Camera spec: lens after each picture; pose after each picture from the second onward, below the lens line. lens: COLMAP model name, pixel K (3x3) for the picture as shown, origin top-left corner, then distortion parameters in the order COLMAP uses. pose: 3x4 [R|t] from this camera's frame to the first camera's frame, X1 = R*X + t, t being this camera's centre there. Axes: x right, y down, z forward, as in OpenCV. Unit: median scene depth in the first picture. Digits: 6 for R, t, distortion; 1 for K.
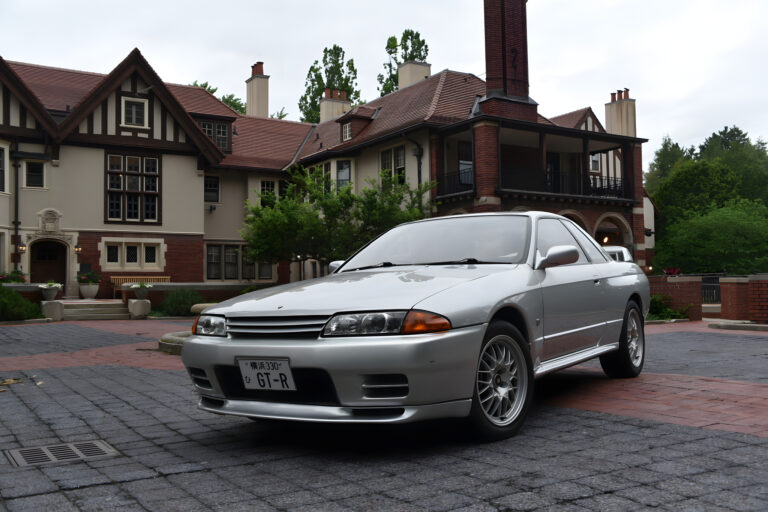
lens RADIAL K [[757.7, 0, 391.9], [0, 757.7, 247.9], [0, 0, 1]] dist [-0.014867, 0.000000]
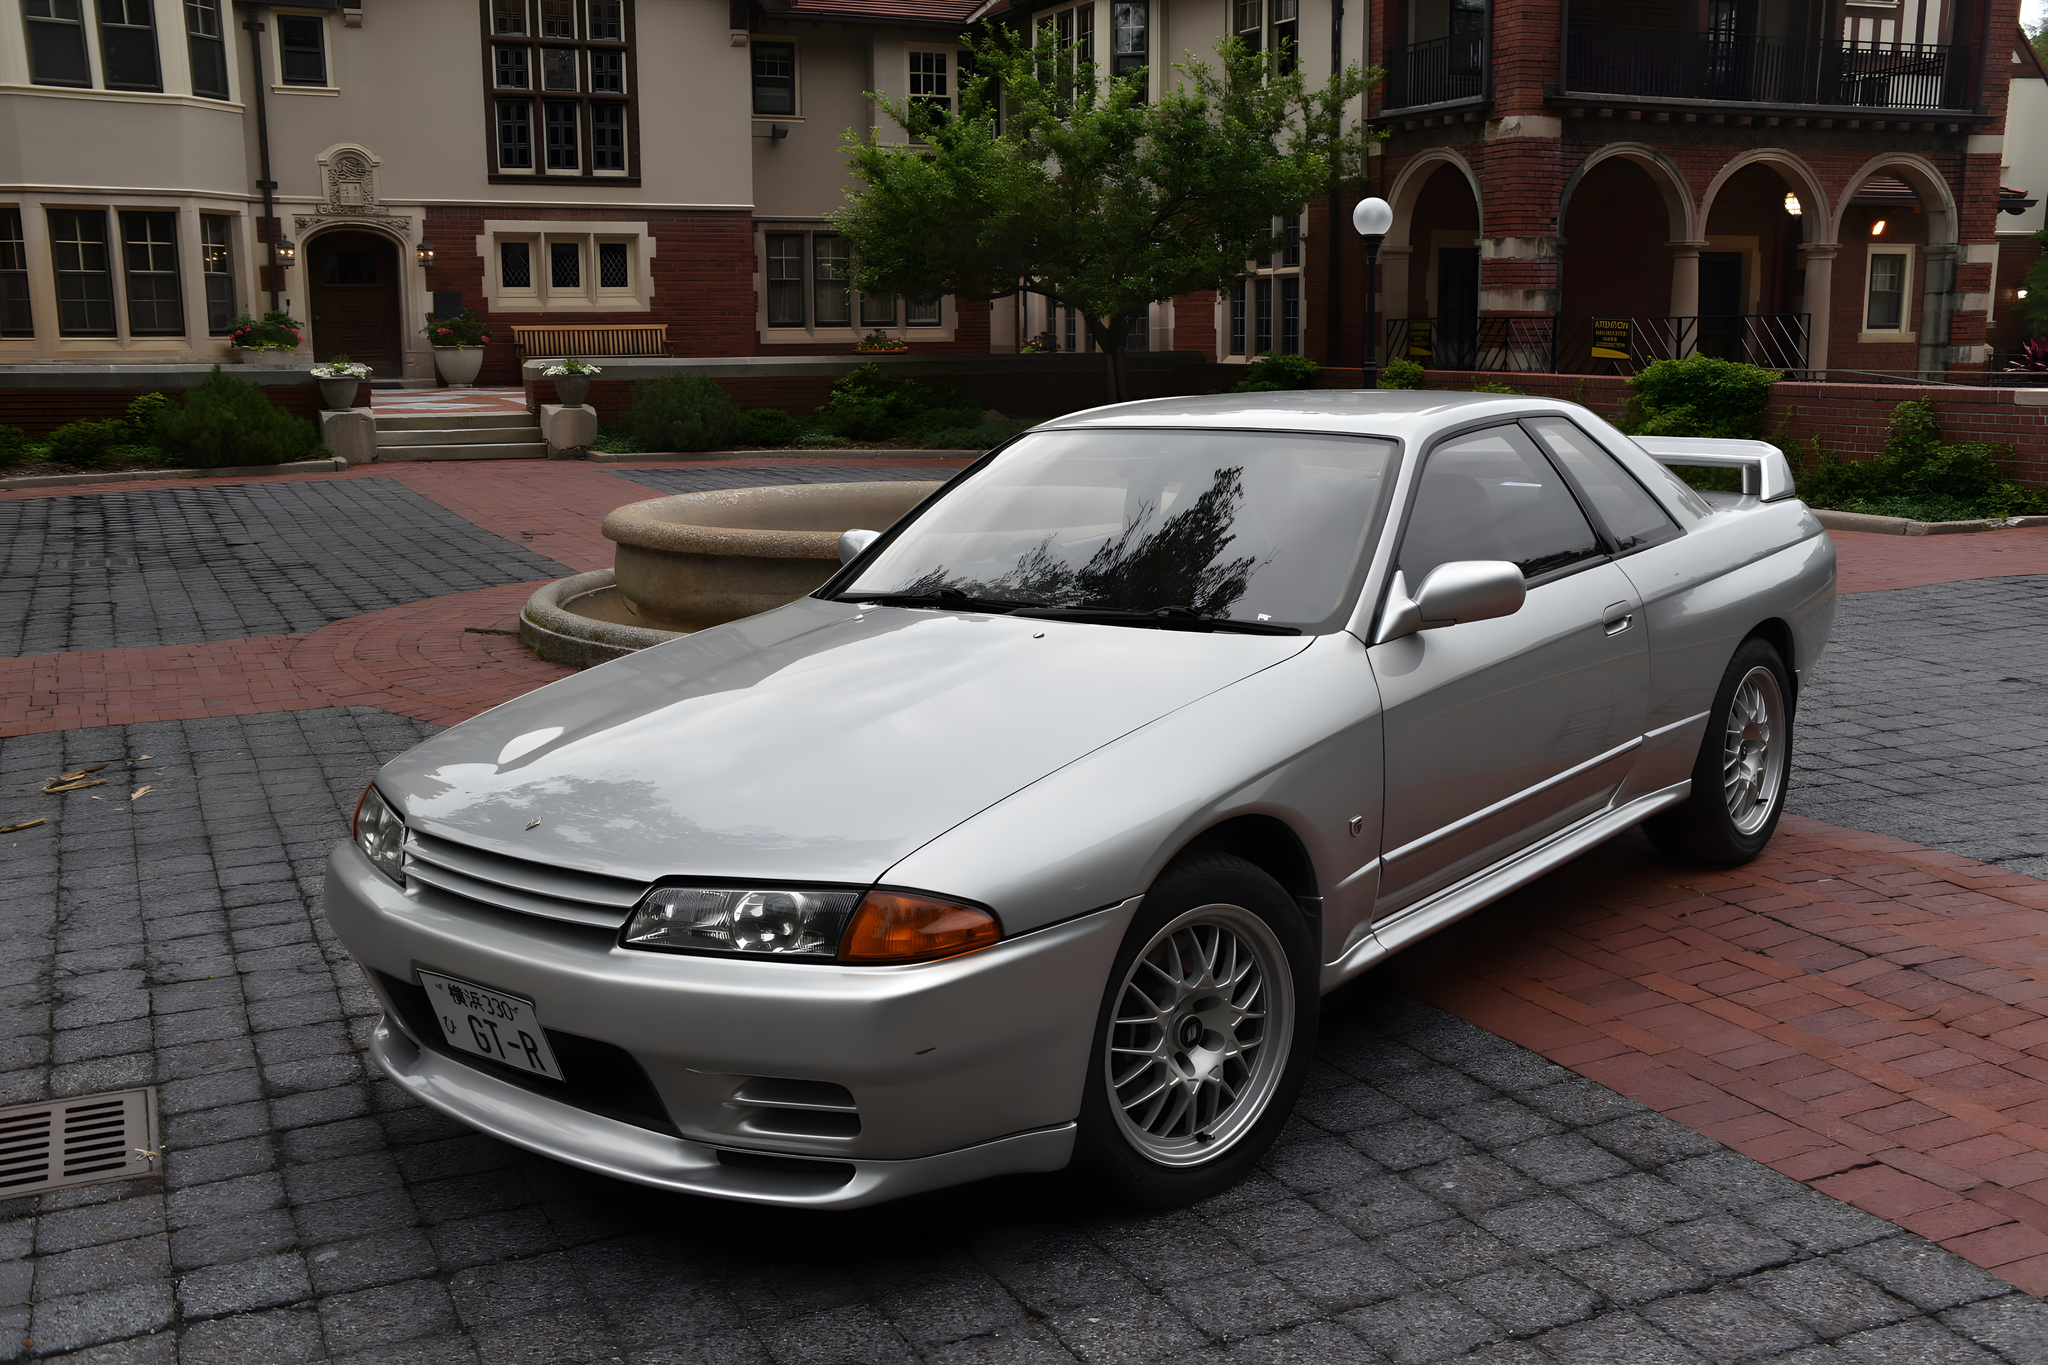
lens RADIAL K [[2020.5, 0, 1034.8], [0, 2020.5, 638.2], [0, 0, 1]] dist [-0.014867, 0.000000]
pose [[0.991990, 0.026371, -0.123533, 0.021117], [-0.000242, 0.978359, 0.206912, -0.021728], [0.126316, -0.205225, 0.970529, 0.018311]]
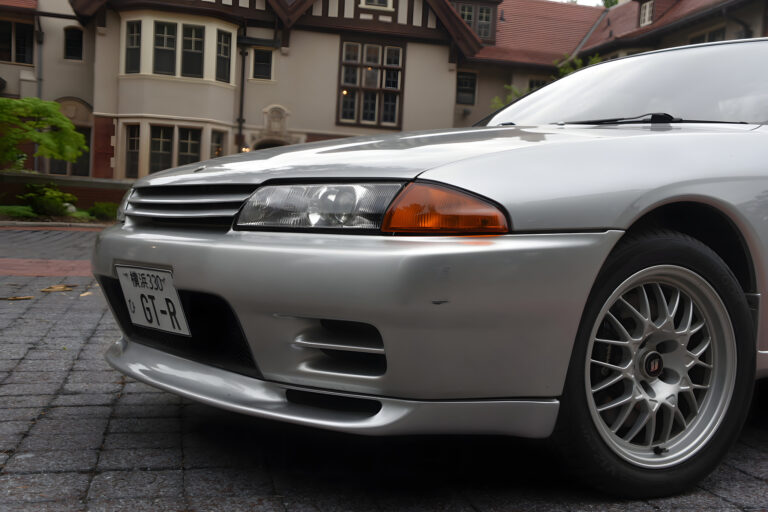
lens RADIAL K [[914.2, 0, 390.1], [0, 914.2, 241.8], [0, 0, 1]] dist [0.105355, 0.000000]
pose [[0.943766, 0.075845, -0.321797, 0.019421], [-0.050716, 0.995022, 0.085779, 0.007562], [0.326701, -0.064635, 0.942915, 0.052270]]
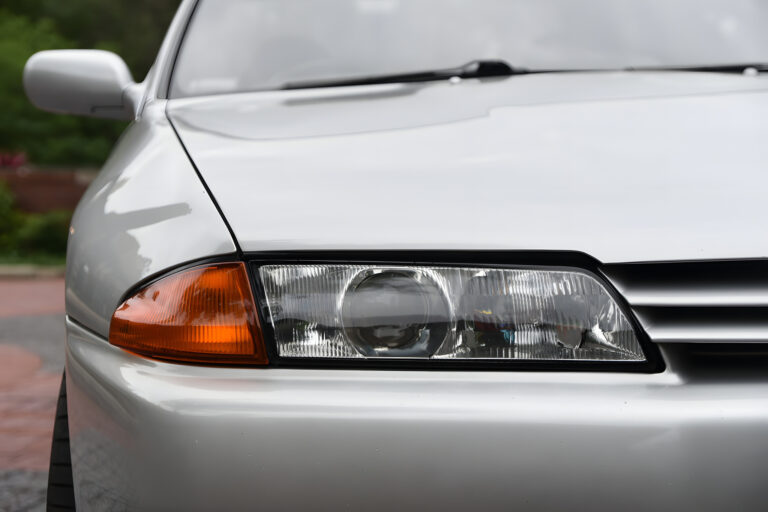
lens RADIAL K [[1584.0, 0, 388.5], [0, 1584.0, 255.4], [0, 0, 1]] dist [0.458249, 0.000000]
pose [[0.762709, -0.015567, 0.646554, -0.060559], [-0.038884, 0.996798, 0.069870, 0.007450], [-0.645571, -0.078431, 0.759662, 0.086509]]
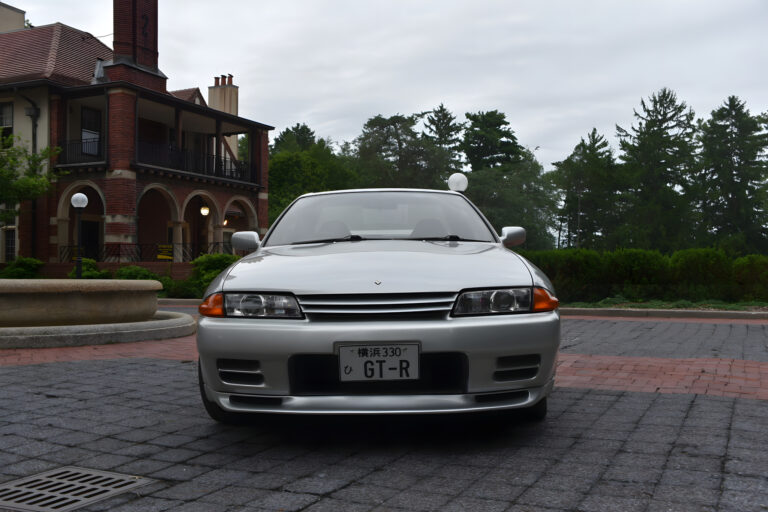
lens RADIAL K [[757.7, 0, 394.9], [0, 757.7, 254.2], [0, 0, 1]] dist [-0.014867, 0.000000]
pose [[0.850568, 0.028224, 0.525107, -0.065478], [-0.044360, 0.998850, 0.018168, 0.003318], [-0.523990, -0.038747, 0.850842, 0.030093]]
